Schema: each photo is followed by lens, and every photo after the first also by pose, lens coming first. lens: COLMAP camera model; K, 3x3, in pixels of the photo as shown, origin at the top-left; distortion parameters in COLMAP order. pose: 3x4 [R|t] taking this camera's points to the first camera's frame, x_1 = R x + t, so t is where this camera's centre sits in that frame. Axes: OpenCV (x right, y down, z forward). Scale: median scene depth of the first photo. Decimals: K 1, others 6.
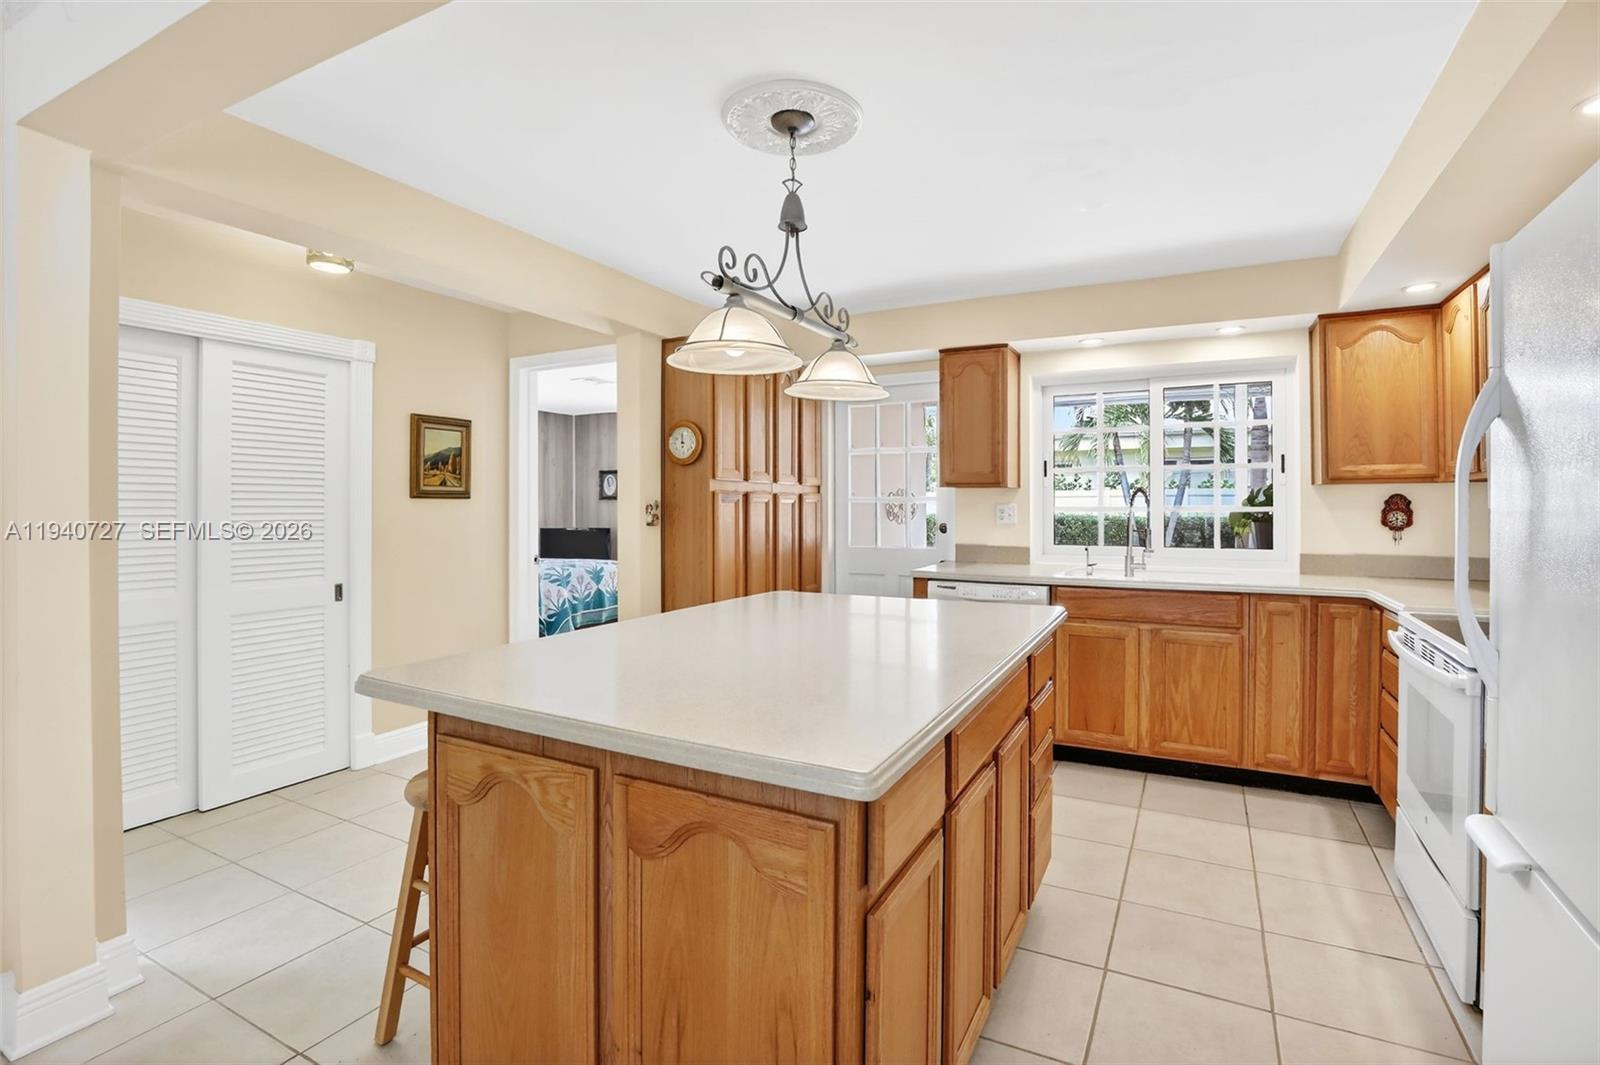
lens RADIAL K [[744.6, 0, 816.5], [0, 744.6, 504.1], [0, 0, 1]] dist [-0.029553, 0.006197]
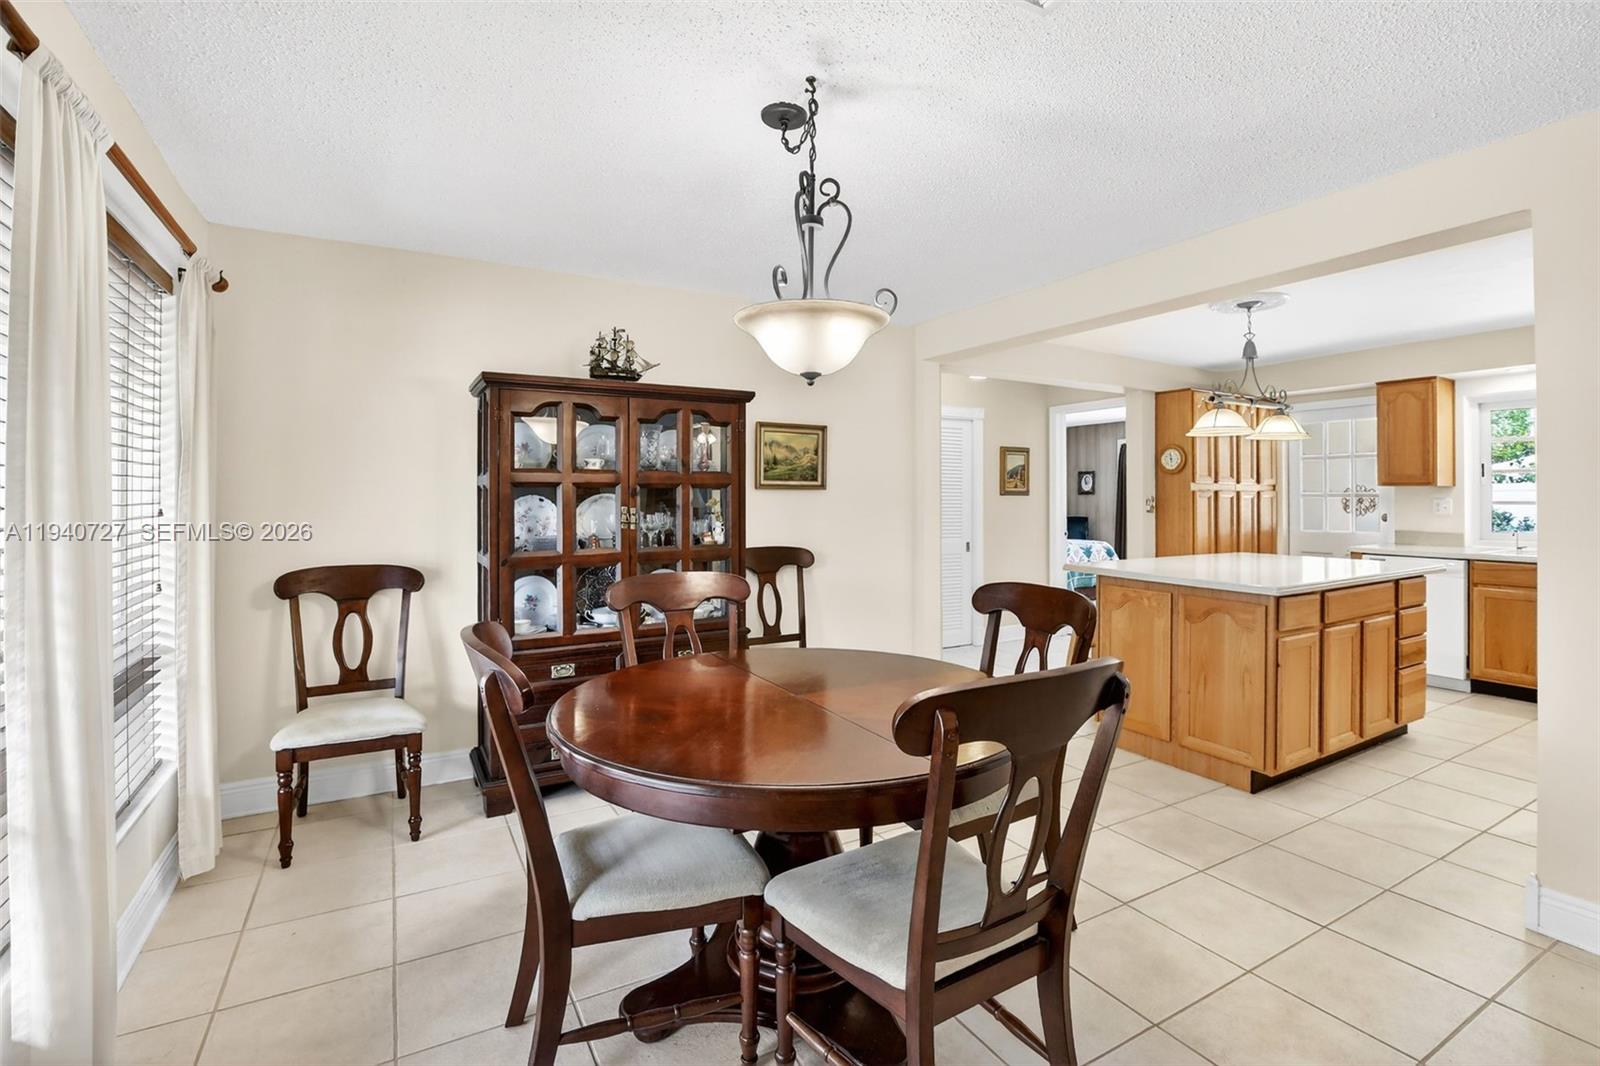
lens RADIAL K [[744.6, 0, 828.9], [0, 744.6, 493.1], [0, 0, 1]] dist [-0.029553, 0.006197]
pose [[0.849921, -0.003469, -0.526898, 0.024884], [0.000477, 0.999983, -0.005814, -0.002897], [0.526910, 0.004690, 0.849908, -0.649539]]
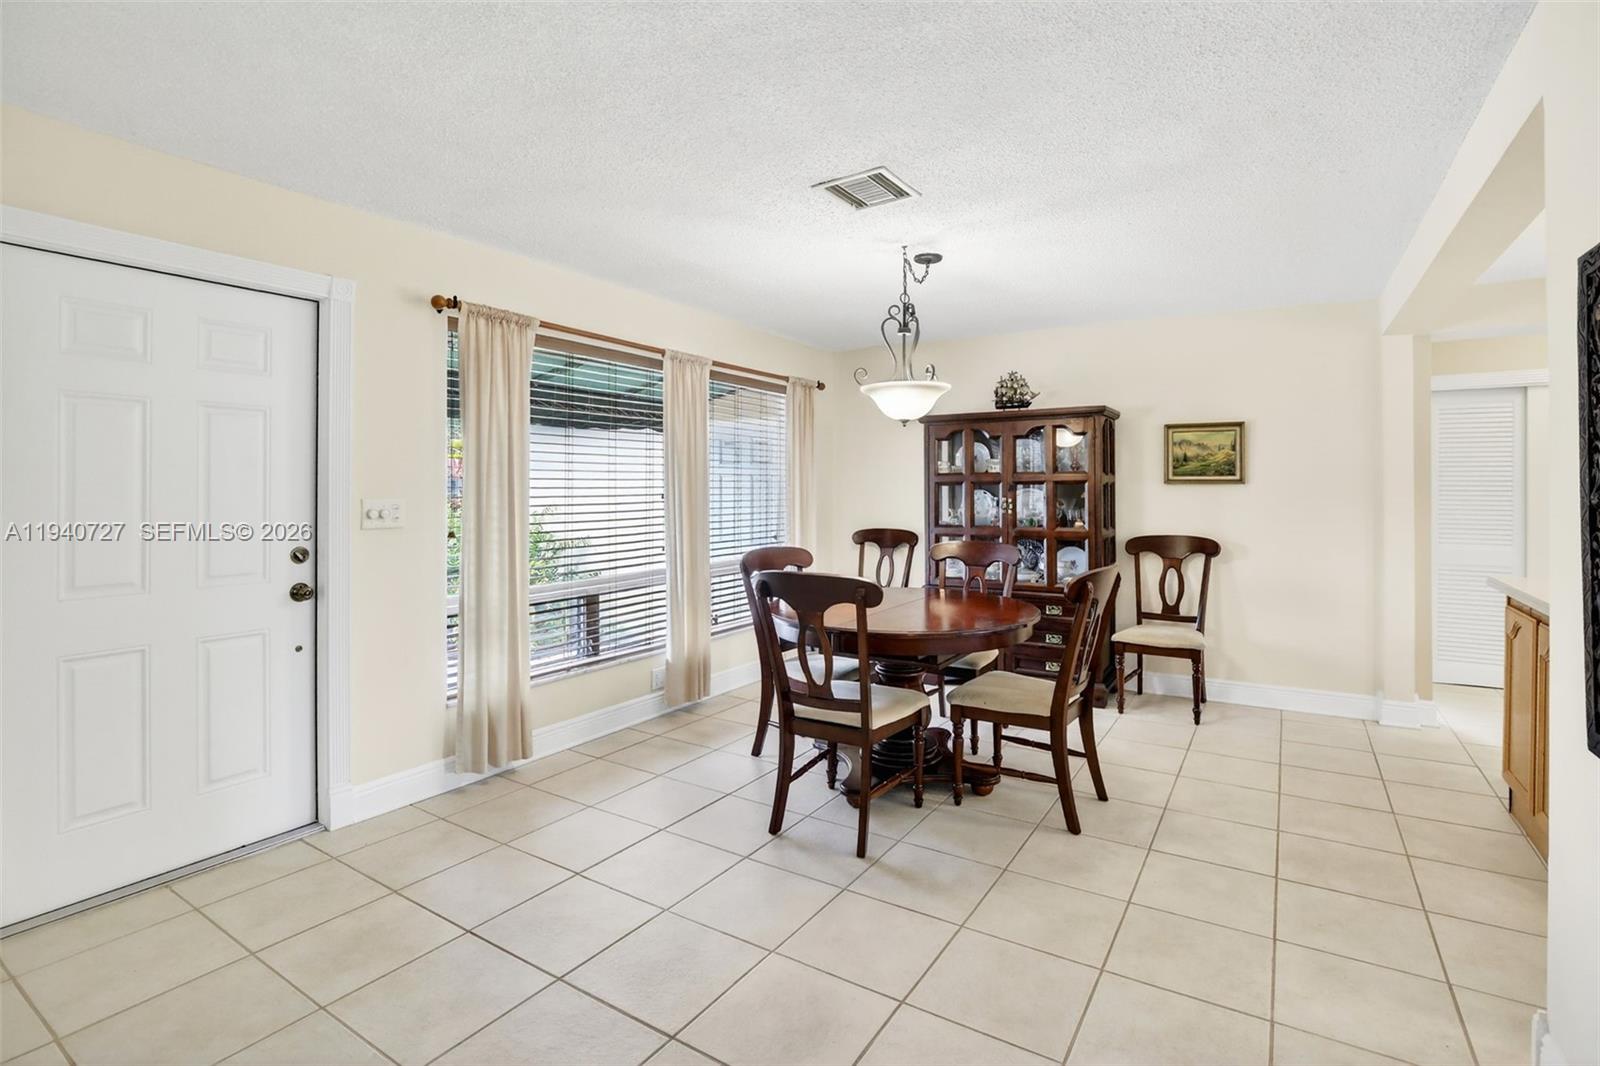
lens RADIAL K [[744.6, 0, 811.0], [0, 744.6, 491.8], [0, 0, 1]] dist [-0.029553, 0.006197]
pose [[-0.096059, 0.000218, -0.995376, 0.608403], [-0.000427, 1.000000, 0.000260, -0.002388], [0.995376, 0.000450, -0.096058, -0.268076]]
